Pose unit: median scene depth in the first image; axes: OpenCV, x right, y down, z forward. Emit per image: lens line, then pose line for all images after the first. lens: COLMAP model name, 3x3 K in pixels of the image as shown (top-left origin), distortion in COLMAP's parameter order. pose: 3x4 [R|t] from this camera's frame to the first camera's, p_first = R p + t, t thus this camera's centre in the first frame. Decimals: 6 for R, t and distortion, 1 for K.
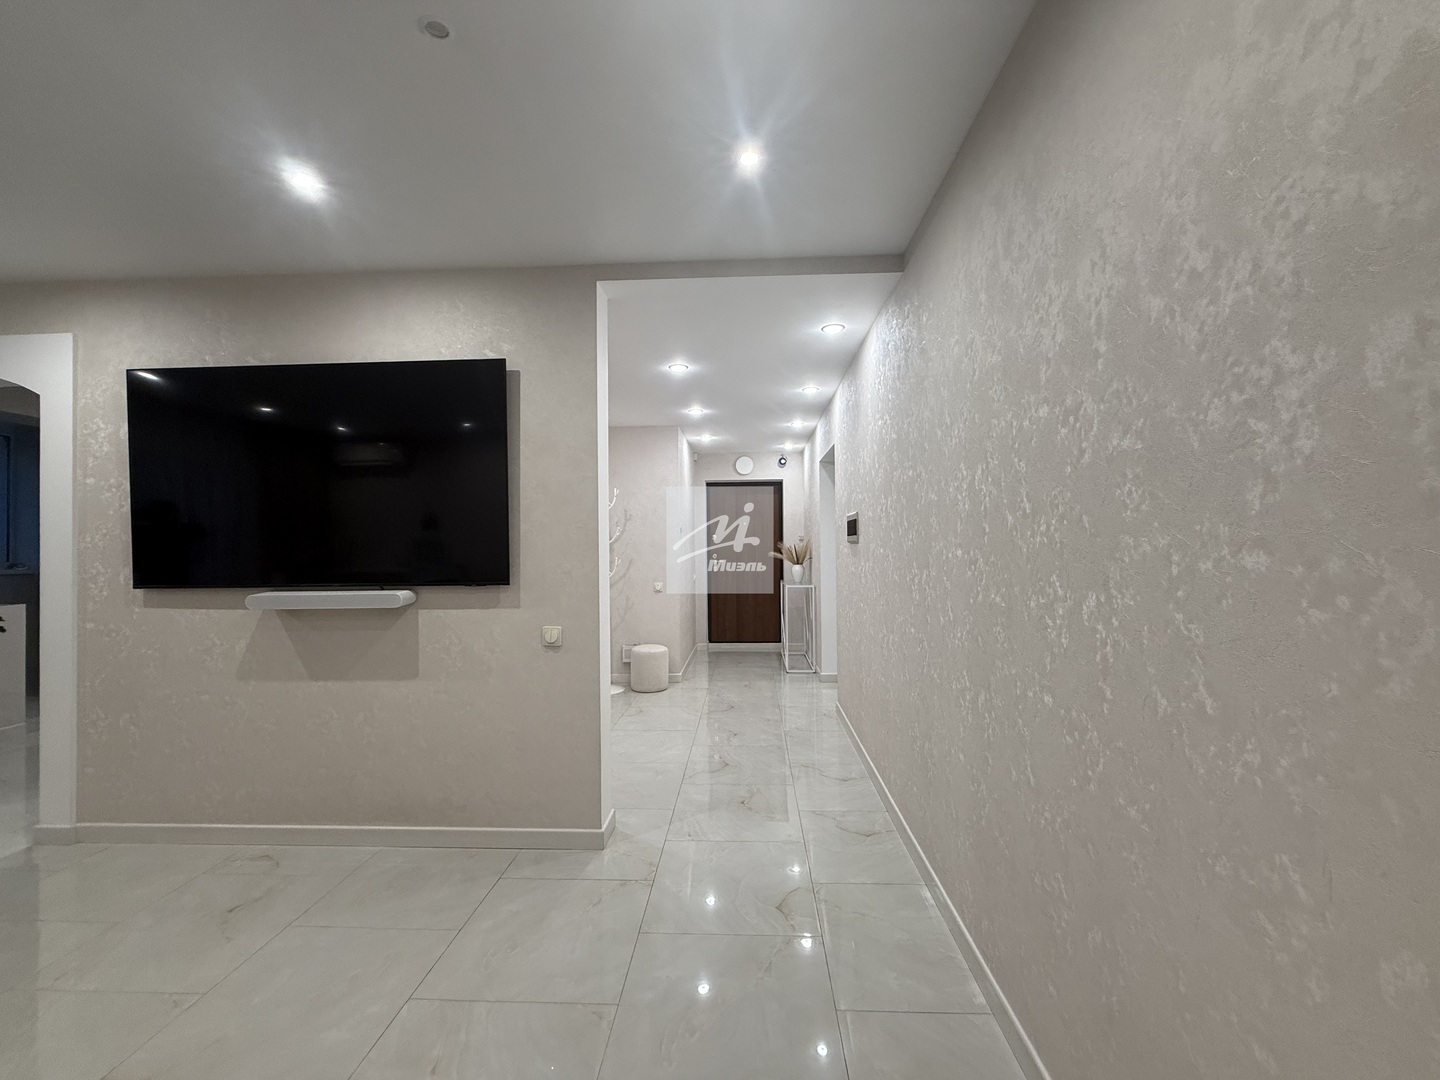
lens RADIAL K [[583.1, 0, 719.1], [0, 583.1, 544.4], [0, 0, 1]] dist [0.000925, 0.000187]
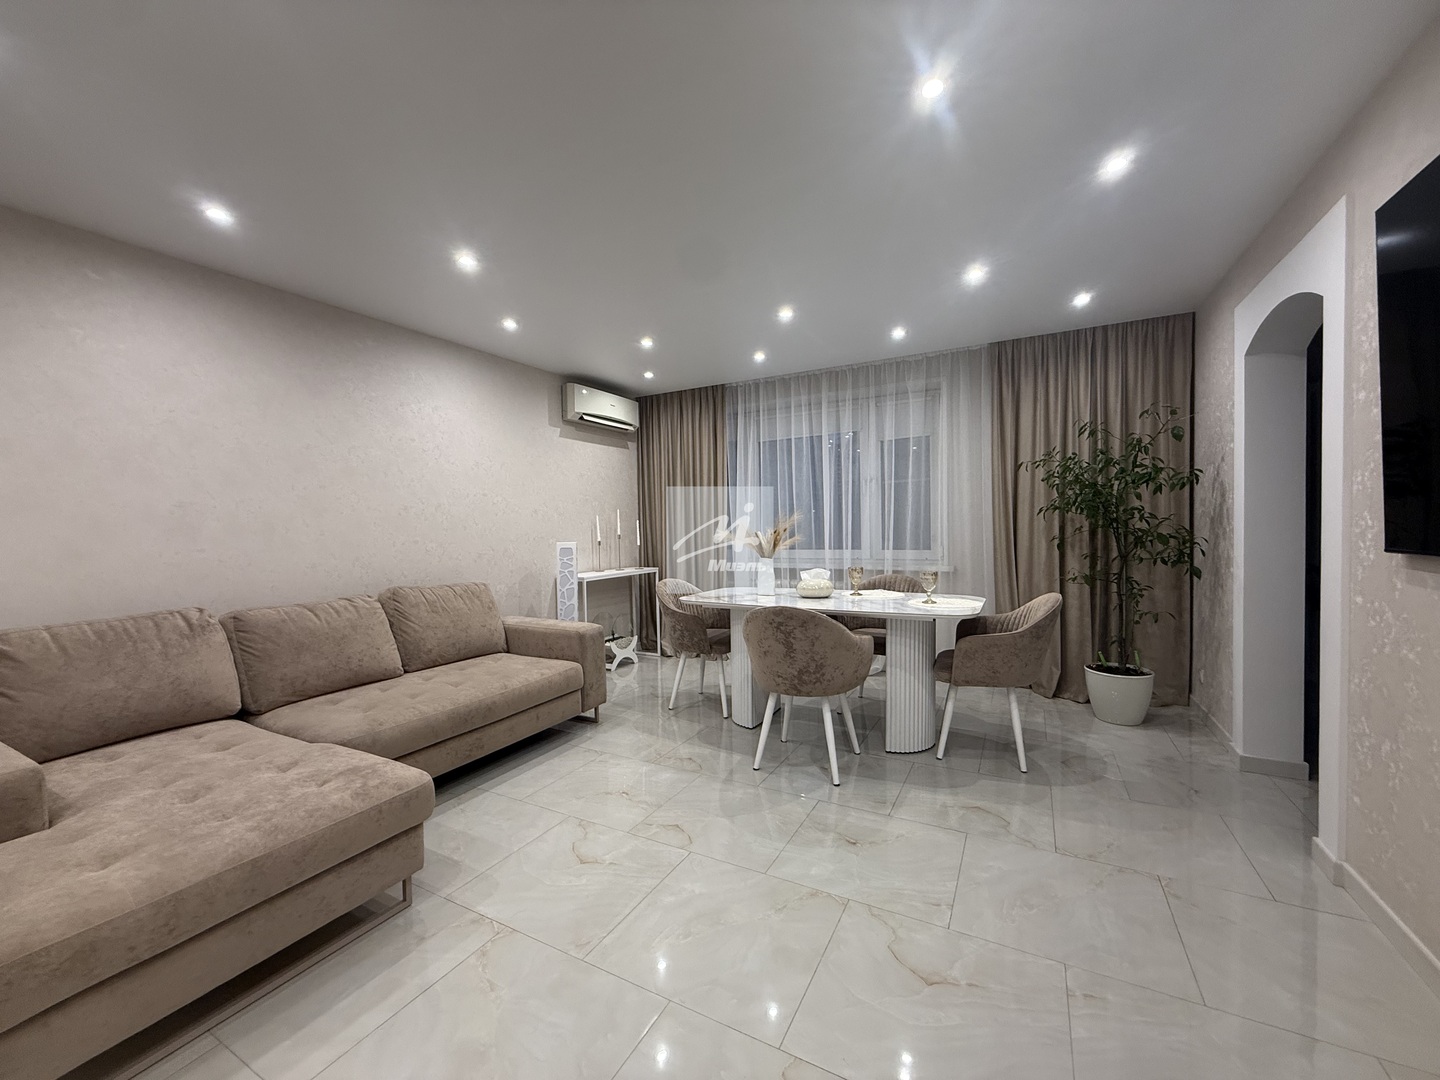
lens RADIAL K [[575.6, 0, 720.0], [0, 575.6, 540.0], [0, 0, 1]] dist [-0.000167, -0.000066]
pose [[-0.432221, 0.043942, -0.900697, -0.111374], [0.031258, 0.998942, 0.033736, 0.016698], [0.901226, -0.013572, -0.433137, 0.614086]]
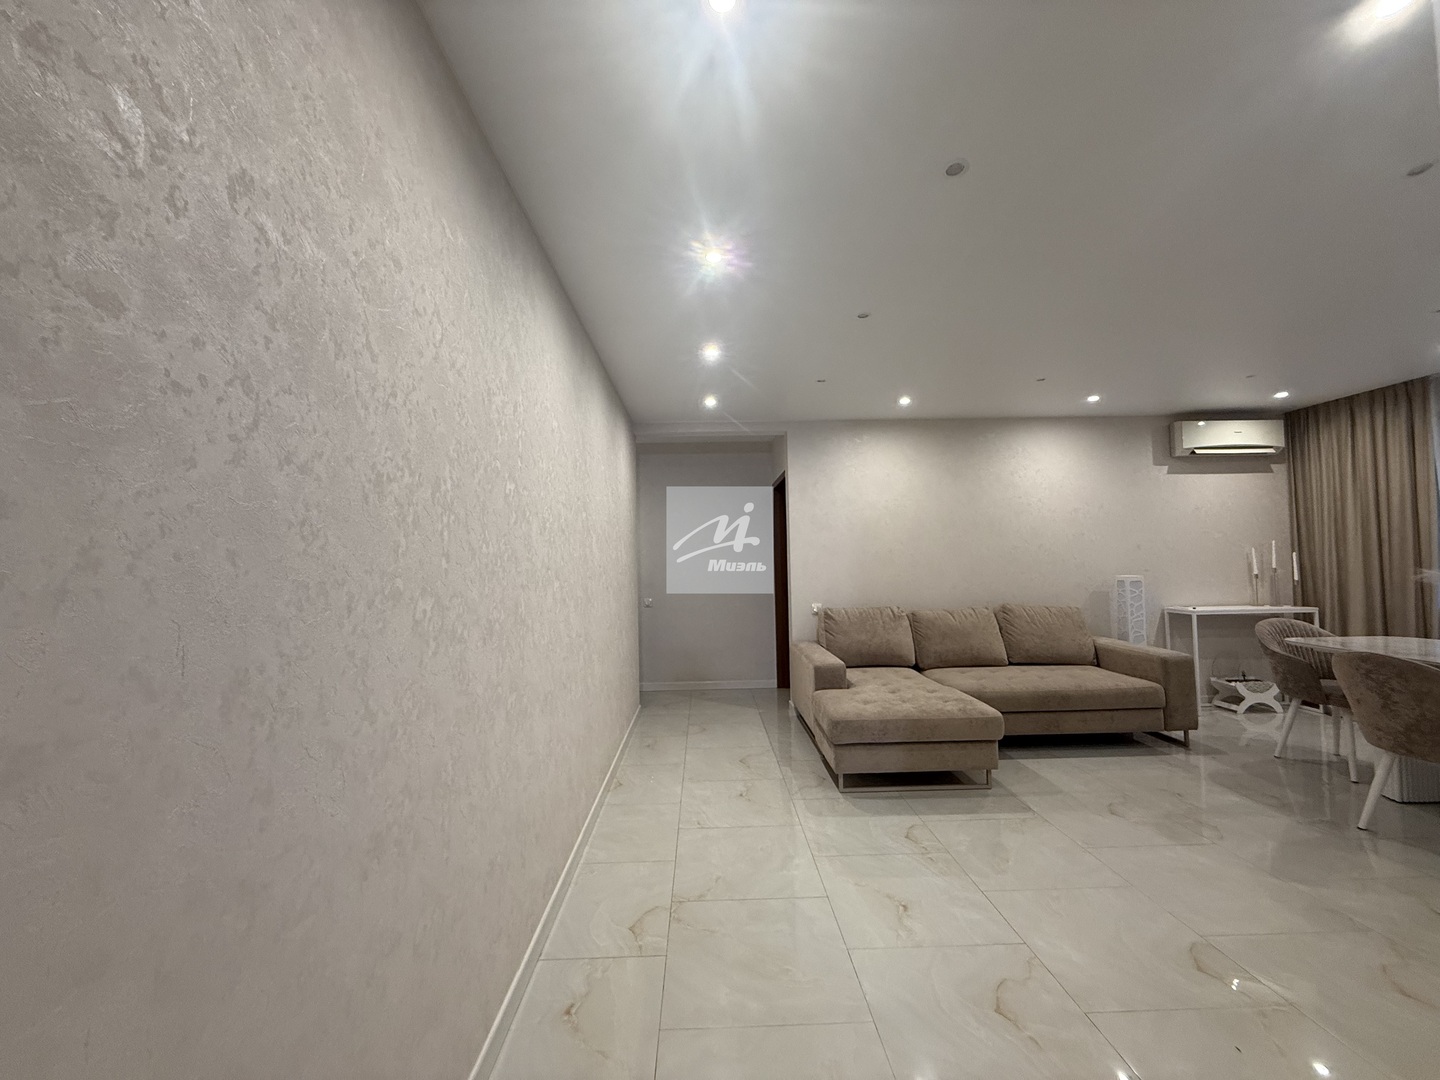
lens RADIAL K [[575.6, 0, 720.0], [0, 575.6, 540.0], [0, 0, 1]] dist [-0.000167, -0.000066]
pose [[-0.996408, 0.027083, -0.080234, 0.087116], [0.030657, 0.998576, -0.043654, -0.007969], [0.078937, -0.045957, -0.995820, 1.146882]]
